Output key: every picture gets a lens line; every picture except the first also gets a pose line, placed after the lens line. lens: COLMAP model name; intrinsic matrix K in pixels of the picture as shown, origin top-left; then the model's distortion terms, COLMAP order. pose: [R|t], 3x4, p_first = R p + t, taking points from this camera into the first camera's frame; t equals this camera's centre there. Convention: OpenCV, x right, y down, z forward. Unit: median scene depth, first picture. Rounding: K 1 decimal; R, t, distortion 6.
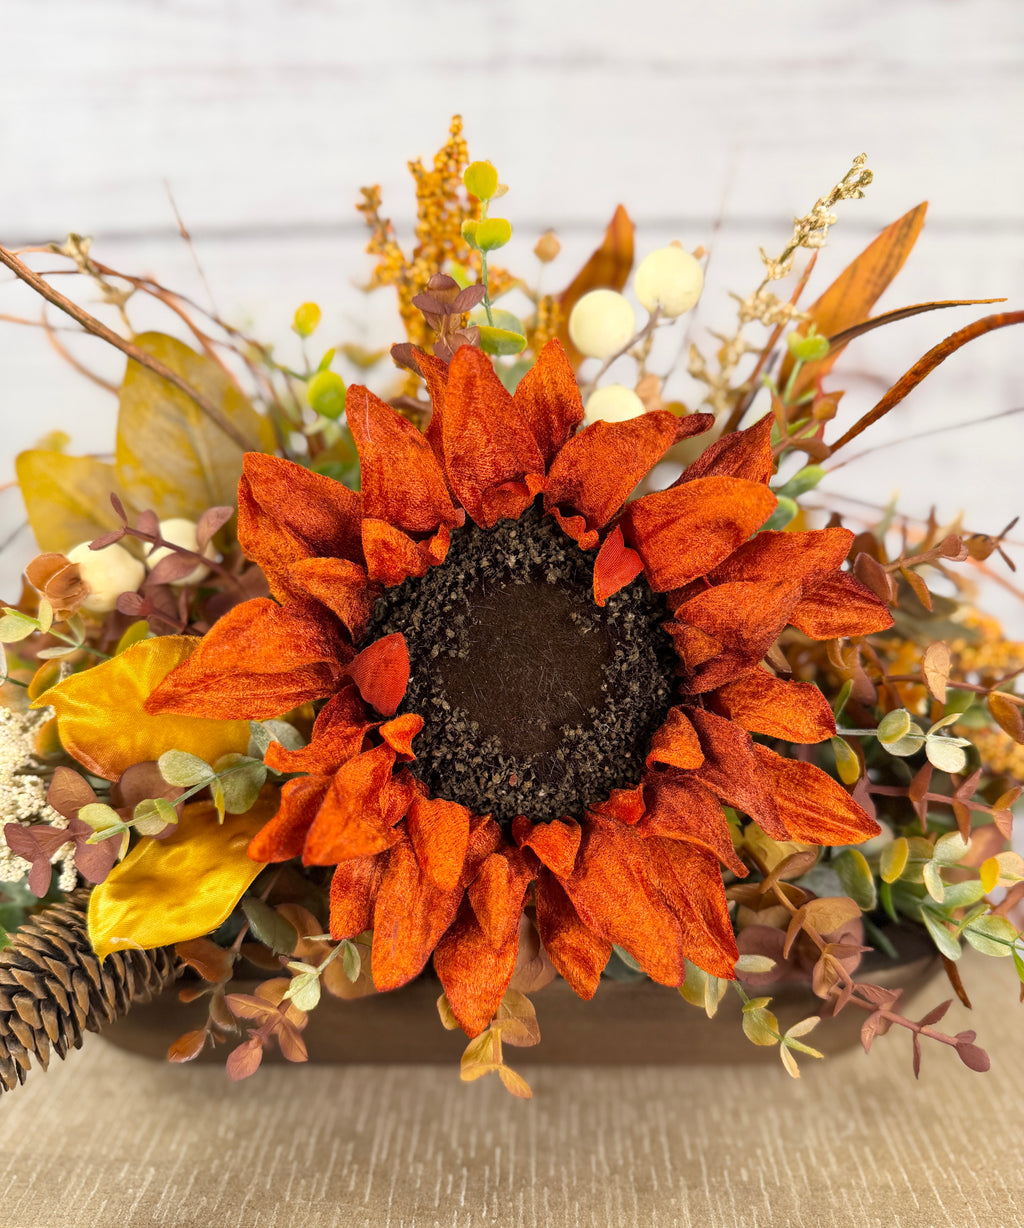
lens RADIAL K [[1017.8, 0, 510.3], [0, 1017.8, 712.4], [0, 0, 1]] dist [0.061924, -0.228818]
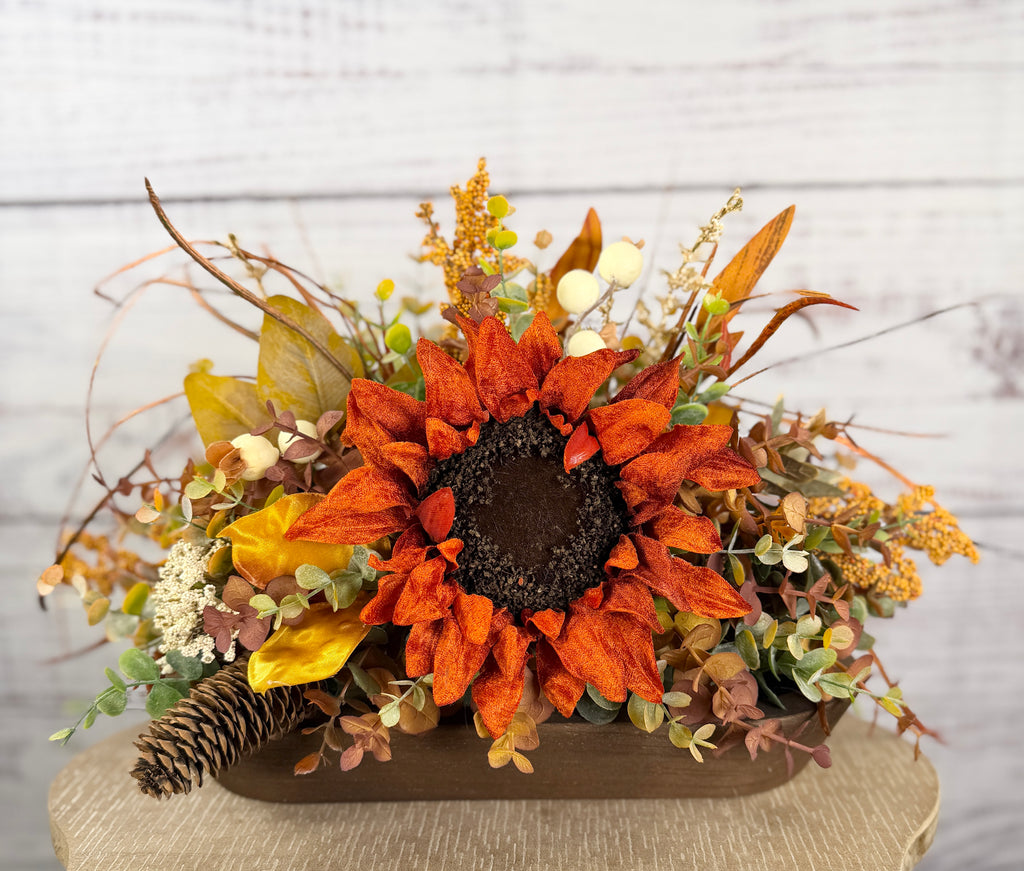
lens RADIAL K [[1082.6, 0, 540.9], [0, 1082.6, 523.6], [0, 0, 1]] dist [-0.014472, -0.040704]
pose [[0.999945, -0.010431, 0.000852, 0.032367], [0.010465, 0.995868, -0.090210, 0.125638], [0.000092, 0.090214, 0.995922, -0.650473]]
